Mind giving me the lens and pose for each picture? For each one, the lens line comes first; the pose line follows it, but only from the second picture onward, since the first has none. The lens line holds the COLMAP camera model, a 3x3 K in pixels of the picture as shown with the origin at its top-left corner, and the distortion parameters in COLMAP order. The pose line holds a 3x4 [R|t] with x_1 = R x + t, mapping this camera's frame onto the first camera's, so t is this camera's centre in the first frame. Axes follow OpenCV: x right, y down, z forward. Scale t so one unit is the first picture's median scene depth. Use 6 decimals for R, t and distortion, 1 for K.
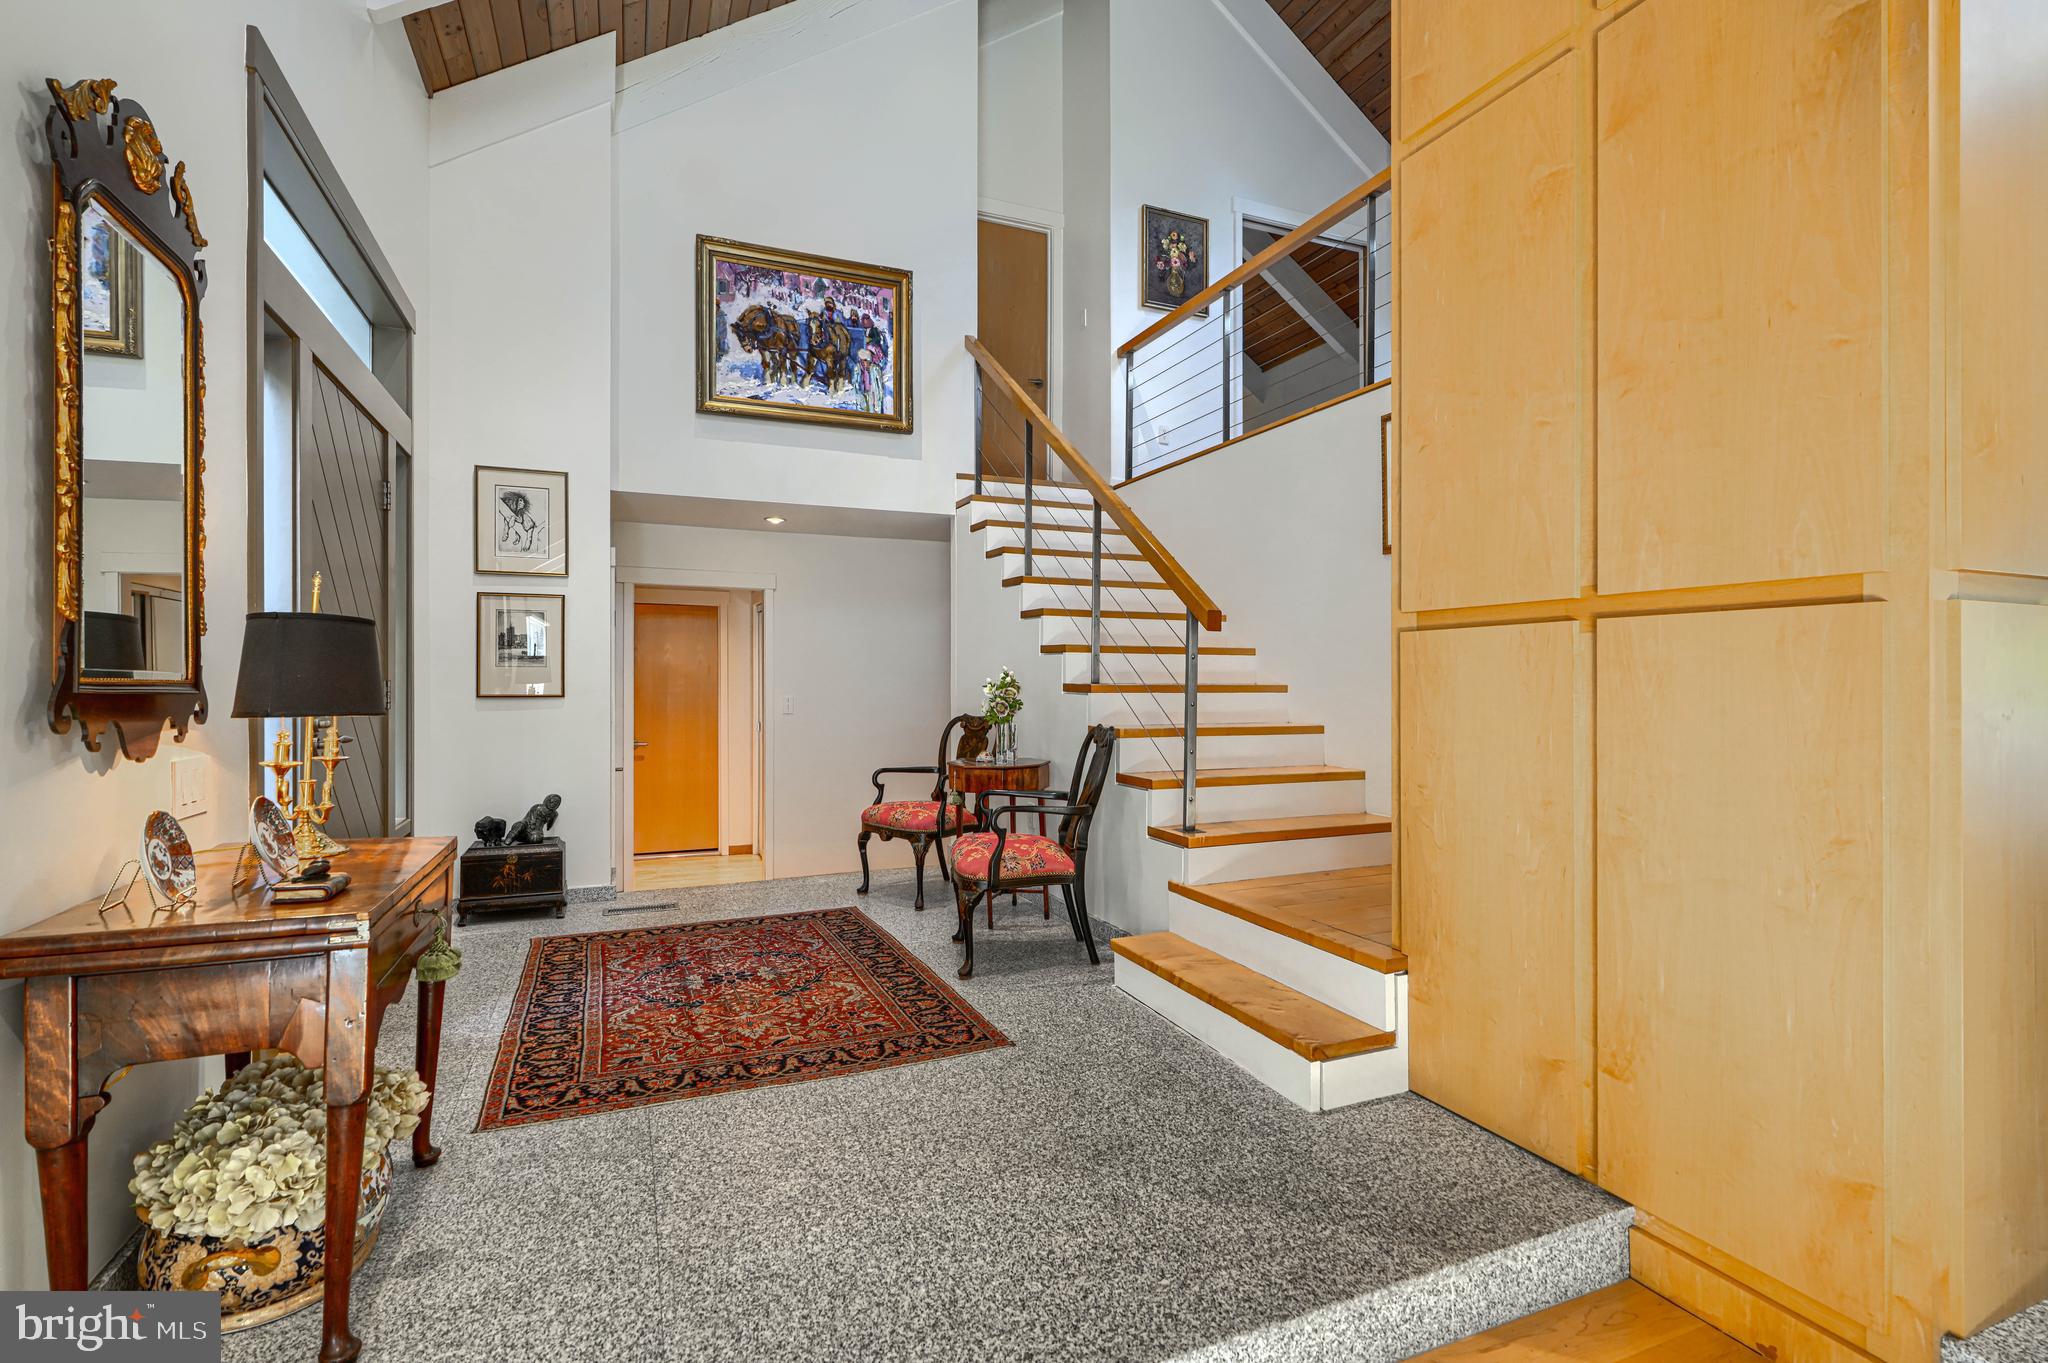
lens RADIAL K [[955.9, 0, 1023.9], [0, 955.9, 673.0], [0, 0, 1]] dist [-0.000696, -0.000110]
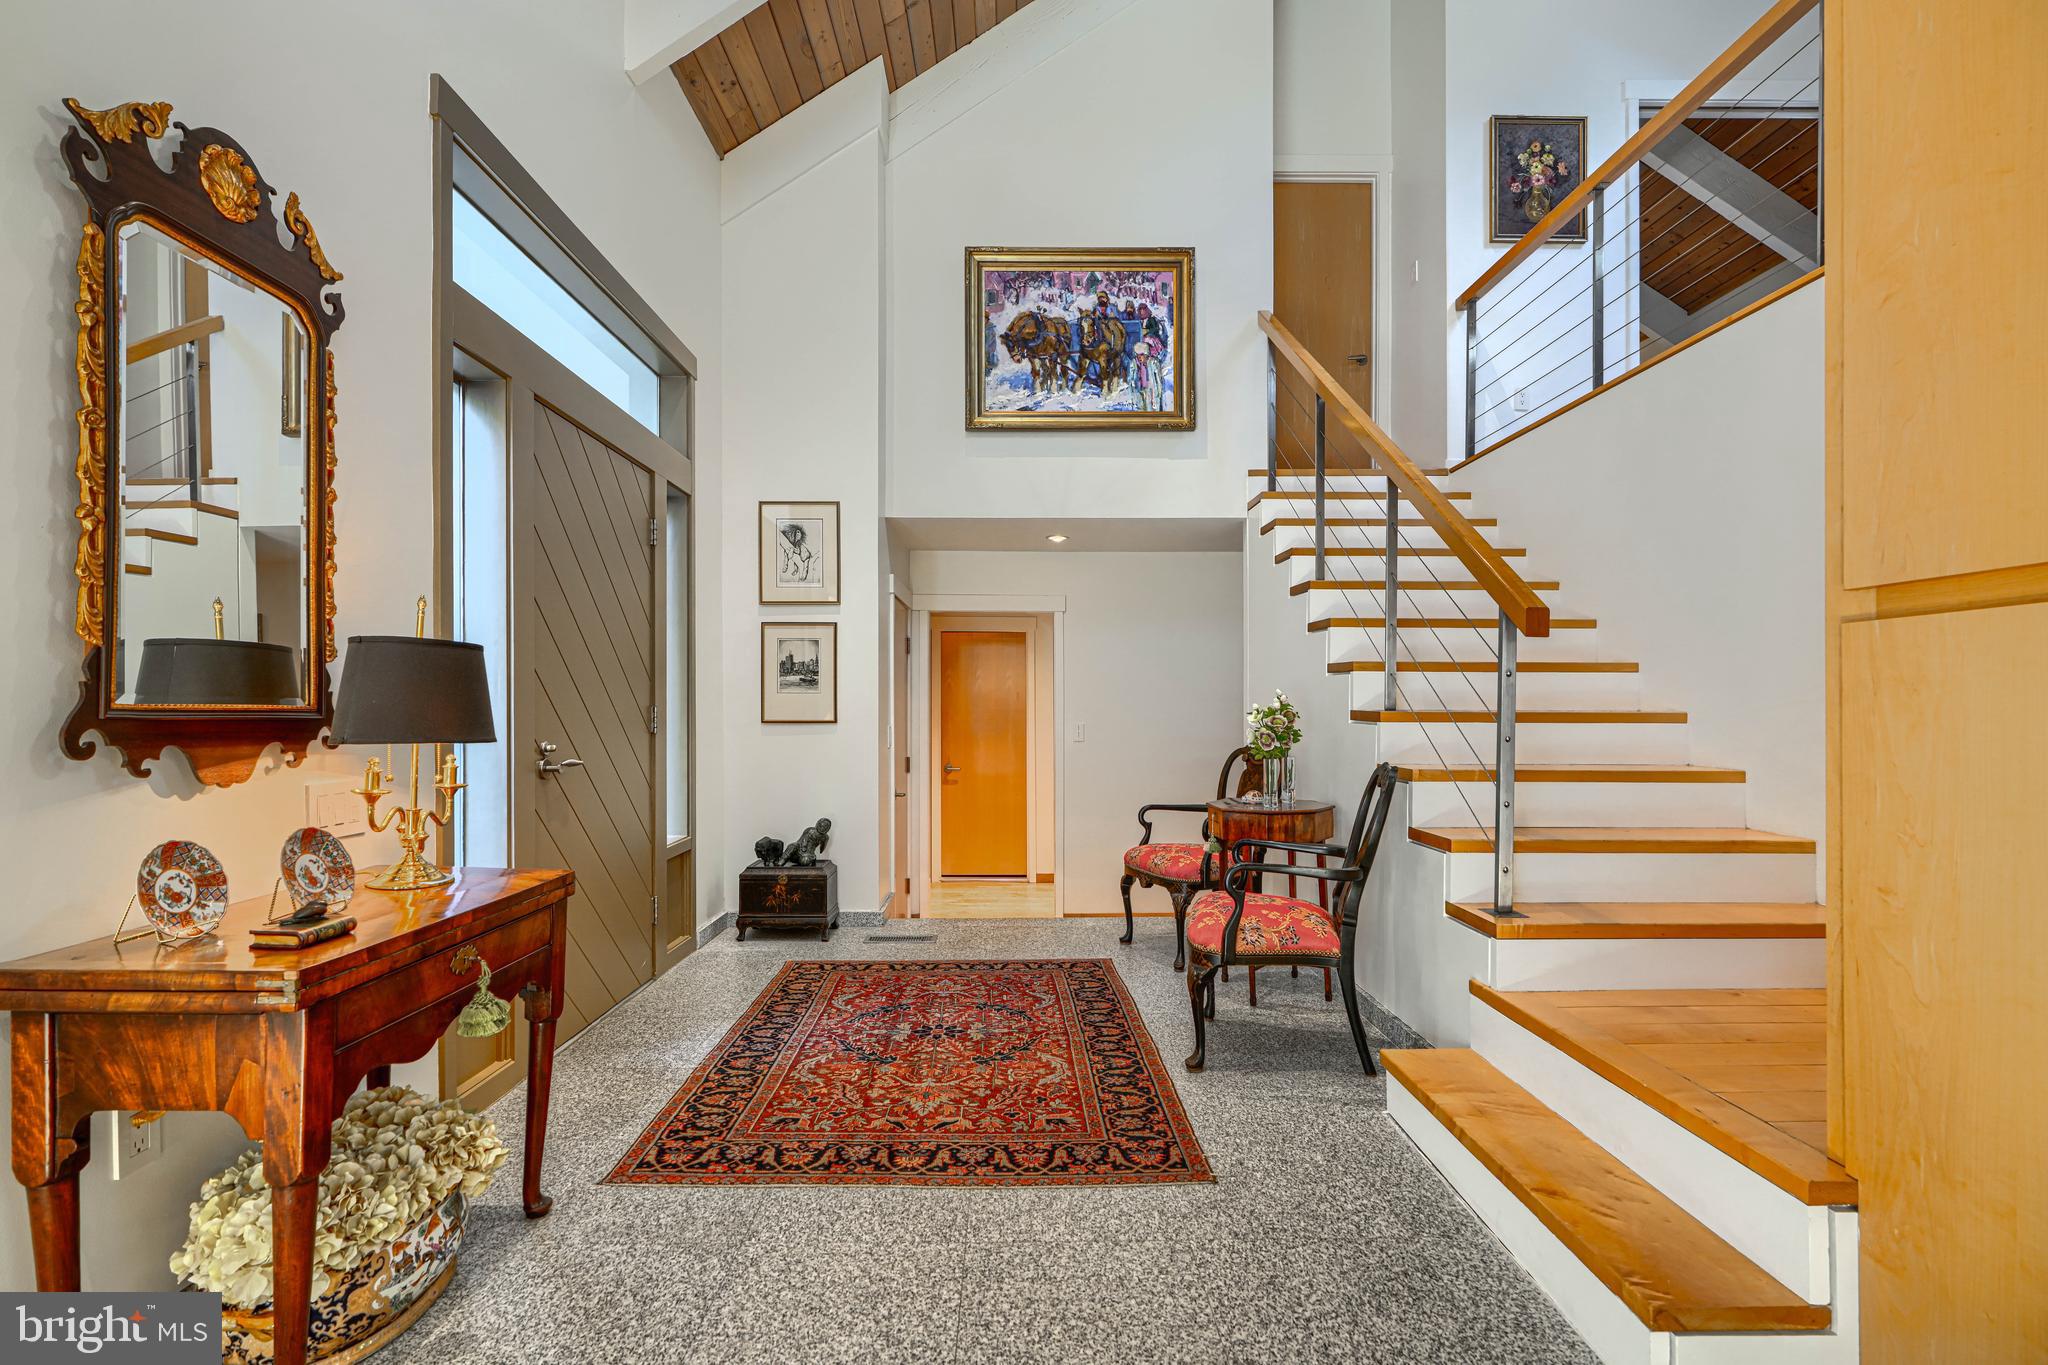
lens RADIAL K [[939.4, 0, 1020.3], [0, 939.4, 700.9], [0, 0, 1]] dist [-0.000394, 0.000862]
pose [[0.922224, -0.002106, -0.386651, 0.090782], [0.002747, 0.999996, 0.001106, 0.001389], [0.386647, -0.002083, 0.922225, 0.163264]]
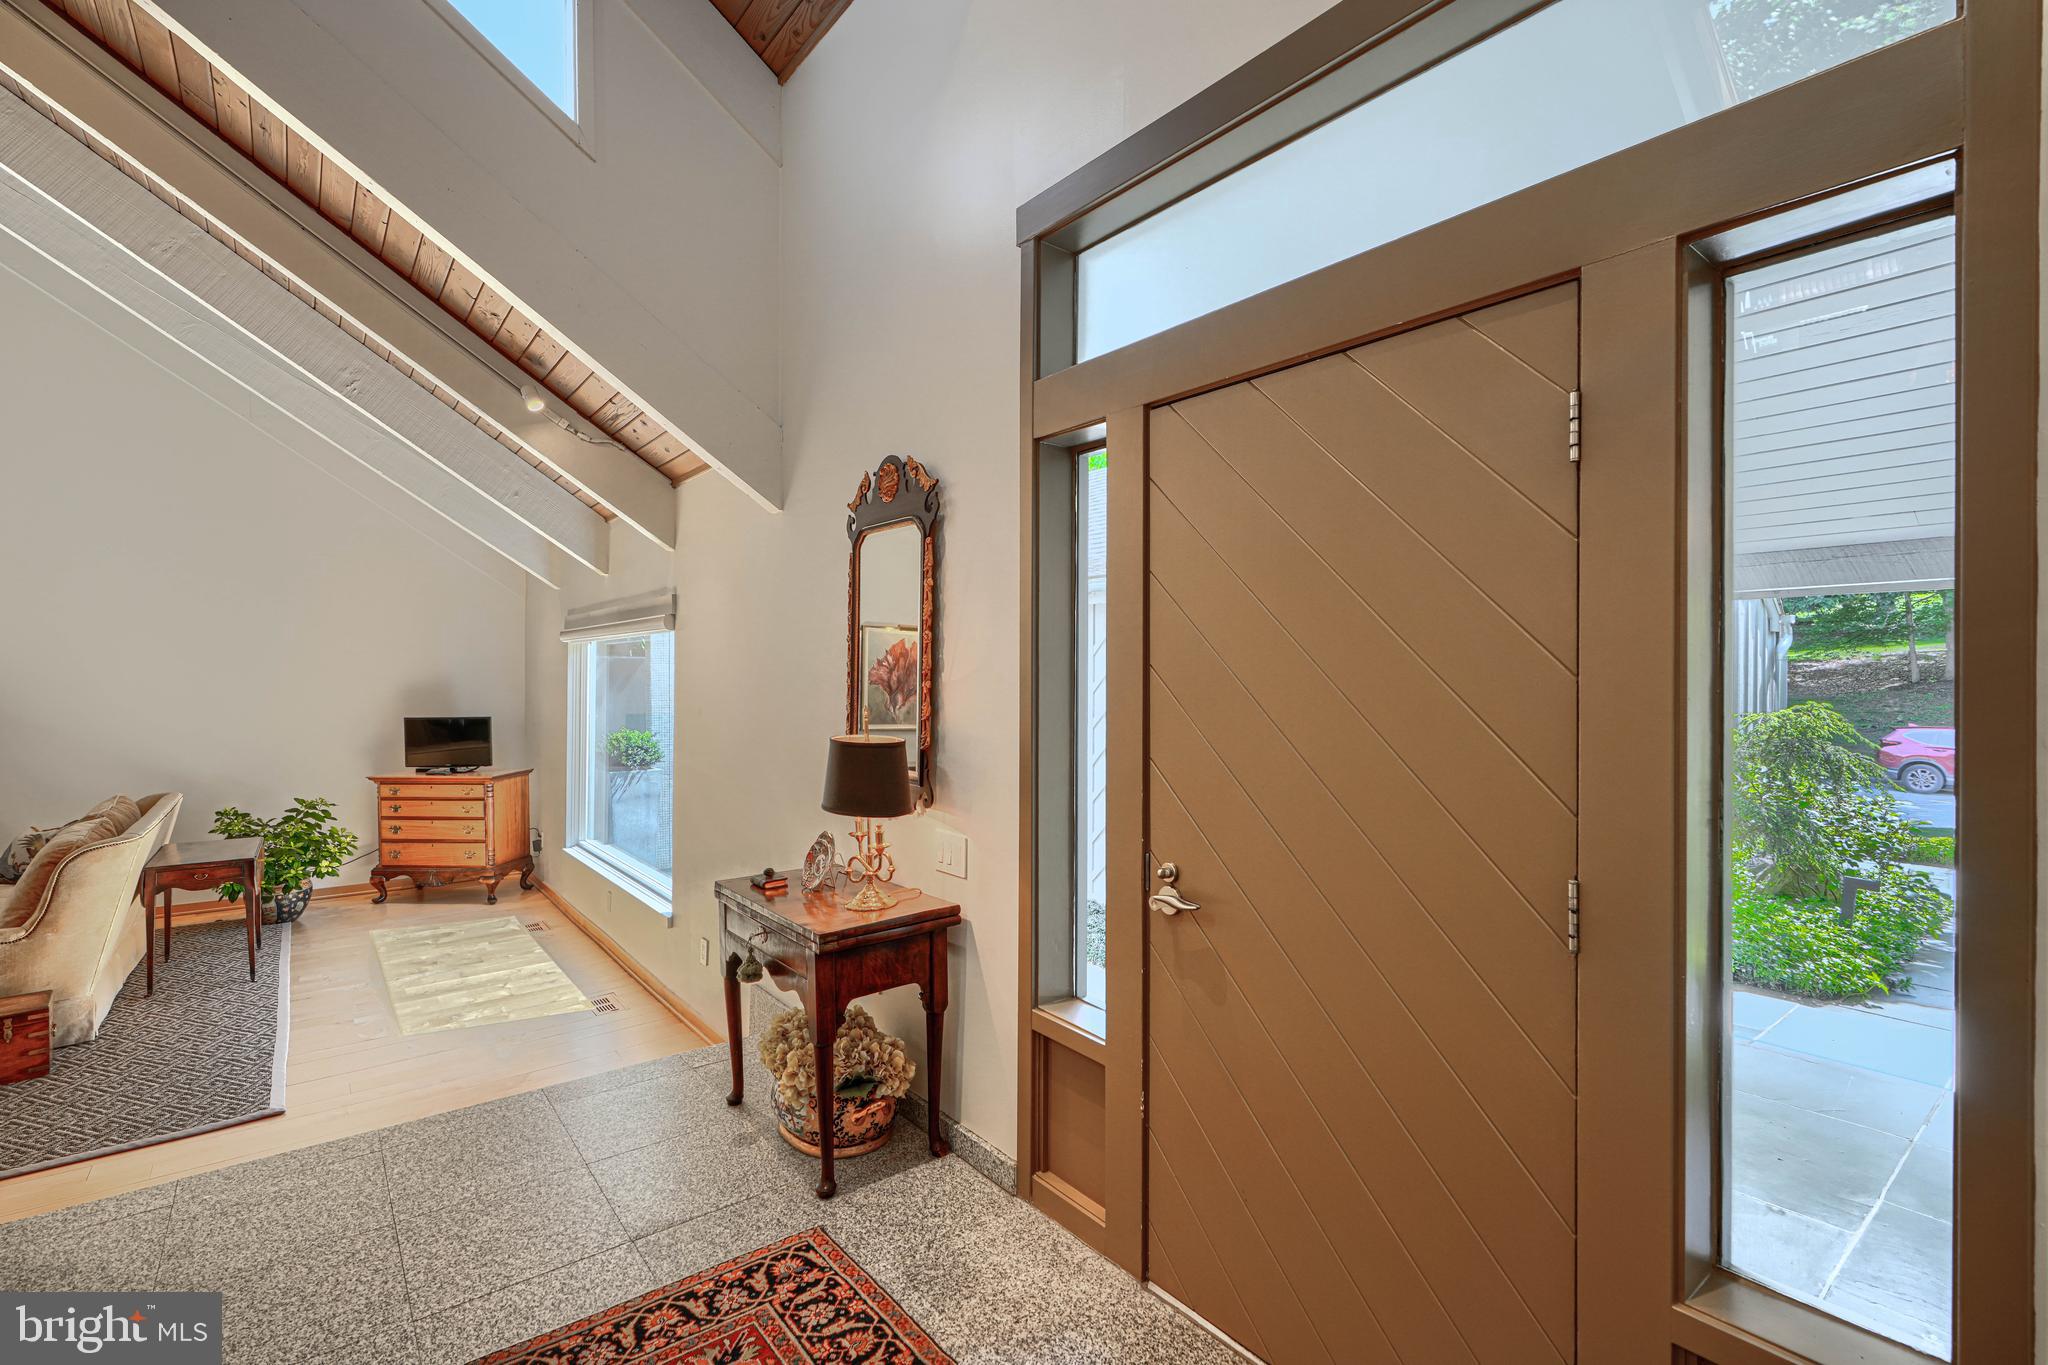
lens RADIAL K [[927.5, 0, 1018.2], [0, 927.5, 672.8], [0, 0, 1]] dist [0.000135, 0.000253]
pose [[-0.965290, -0.005026, -0.261132, -0.276680], [-0.002881, 0.999959, -0.008595, -0.065294], [0.261165, -0.007545, -0.965265, 1.098086]]
